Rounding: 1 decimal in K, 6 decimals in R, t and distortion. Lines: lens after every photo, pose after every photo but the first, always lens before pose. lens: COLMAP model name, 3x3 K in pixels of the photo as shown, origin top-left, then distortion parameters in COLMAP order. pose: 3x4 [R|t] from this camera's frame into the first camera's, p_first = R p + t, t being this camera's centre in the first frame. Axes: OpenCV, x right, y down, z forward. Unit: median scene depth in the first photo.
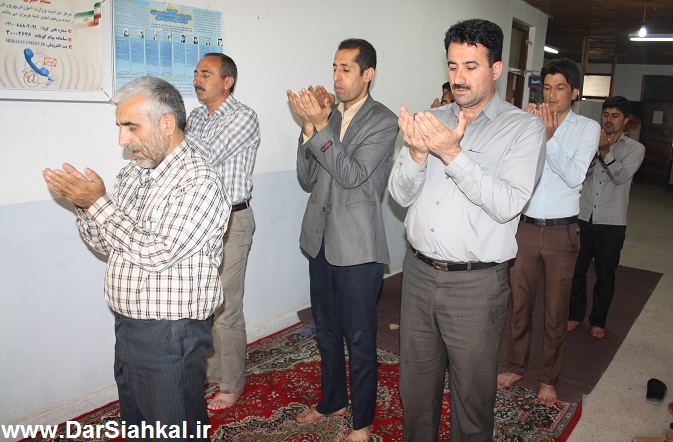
lens RADIAL K [[597.6, 0, 357.8], [0, 597.6, 233.4], [0, 0, 1]] dist [-0.155094, 0.131531]
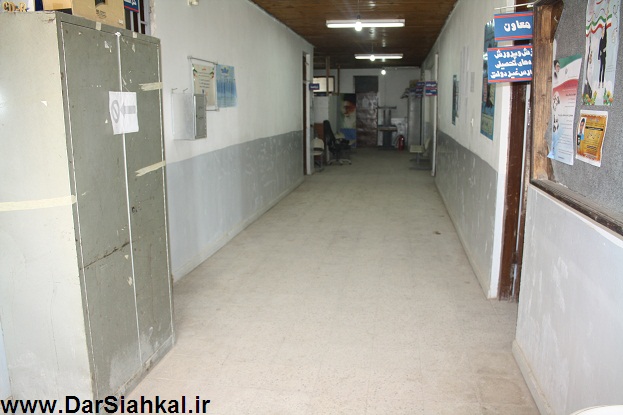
lens RADIAL K [[530.3, 0, 311.5], [0, 530.3, 207.5], [0, 0, 1]] dist [-0.146478, 0.129279]
pose [[0.909562, -0.132471, 0.393890, -0.582375], [0.139513, 0.990161, 0.010844, 0.110960], [-0.391451, 0.045089, 0.919094, -0.626868]]
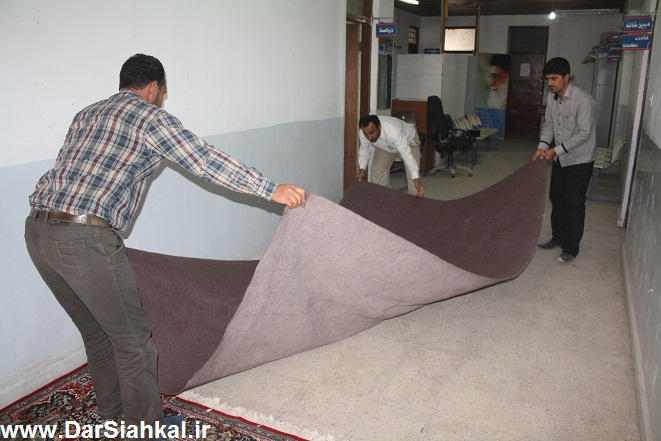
lens RADIAL K [[562.7, 0, 330.5], [0, 562.7, 220.5], [0, 0, 1]] dist [-0.146478, 0.129279]
pose [[0.988734, -0.077371, 0.128135, 0.176924], [0.071520, 0.996202, 0.049661, -0.052961], [-0.131491, -0.039937, 0.990513, 0.354100]]
